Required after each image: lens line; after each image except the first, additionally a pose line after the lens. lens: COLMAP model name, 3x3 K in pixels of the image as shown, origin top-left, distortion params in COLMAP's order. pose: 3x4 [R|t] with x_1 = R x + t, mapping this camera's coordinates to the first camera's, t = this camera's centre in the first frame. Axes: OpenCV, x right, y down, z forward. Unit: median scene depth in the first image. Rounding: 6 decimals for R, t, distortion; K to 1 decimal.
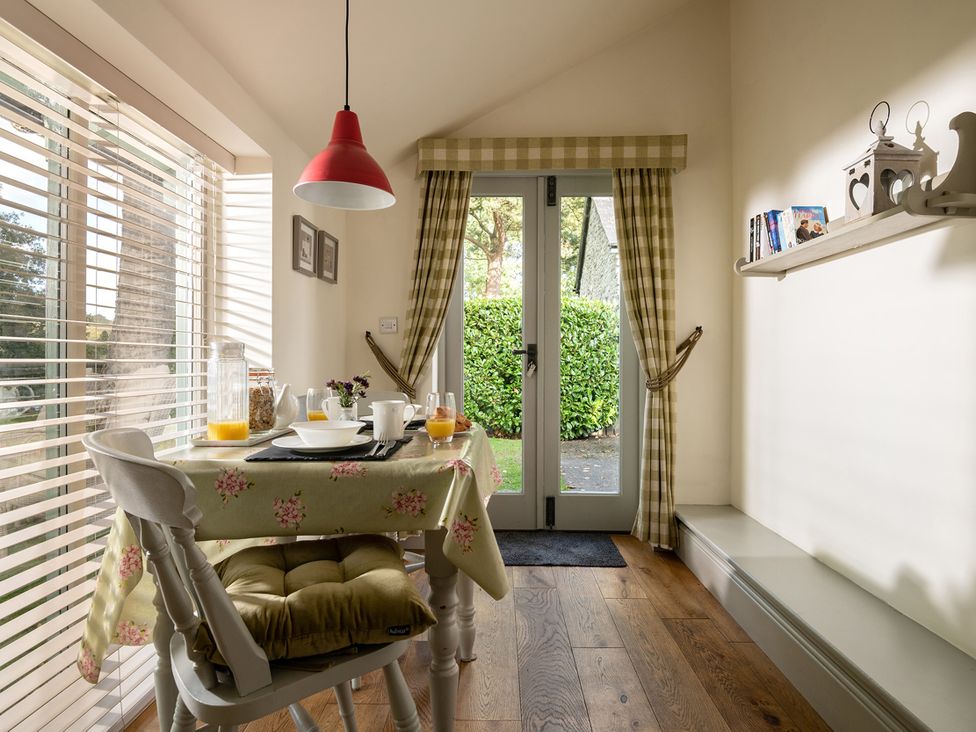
lens RADIAL K [[548.5, 0, 489.9], [0, 548.5, 360.4], [0, 0, 1]] dist [0.003943, -0.008585]
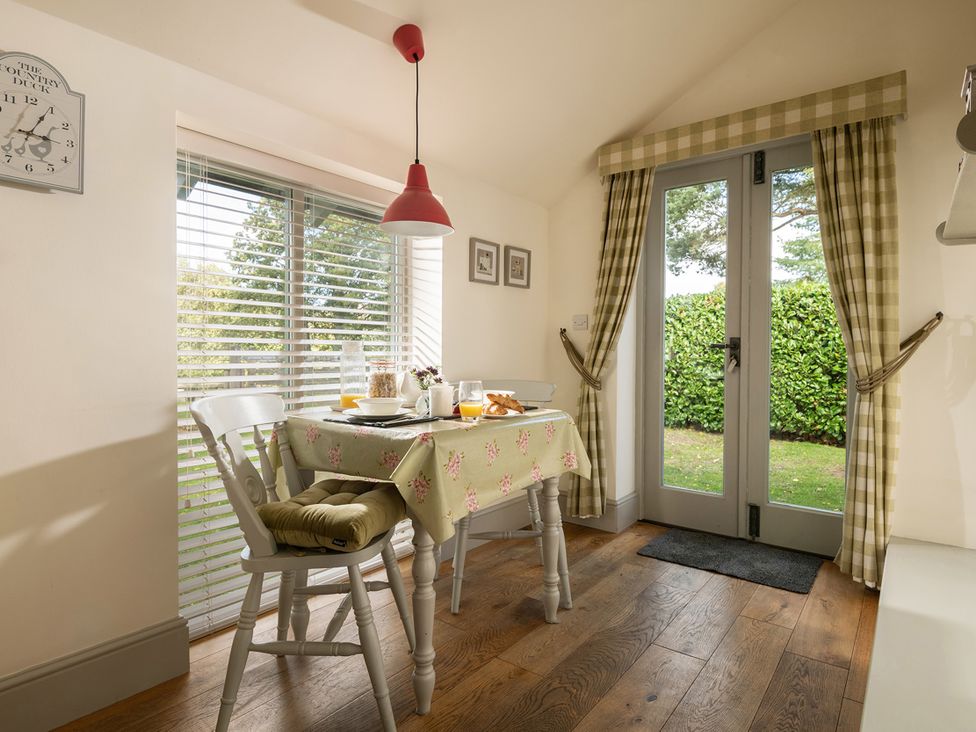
lens RADIAL K [[530.2, 0, 484.4], [0, 530.2, 358.9], [0, 0, 1]] dist [-0.007052, -0.005226]
pose [[0.812652, 0.009536, -0.582671, 0.286043], [-0.004429, 0.999938, 0.010187, -0.000898], [0.582732, -0.005698, 0.812644, 0.029880]]
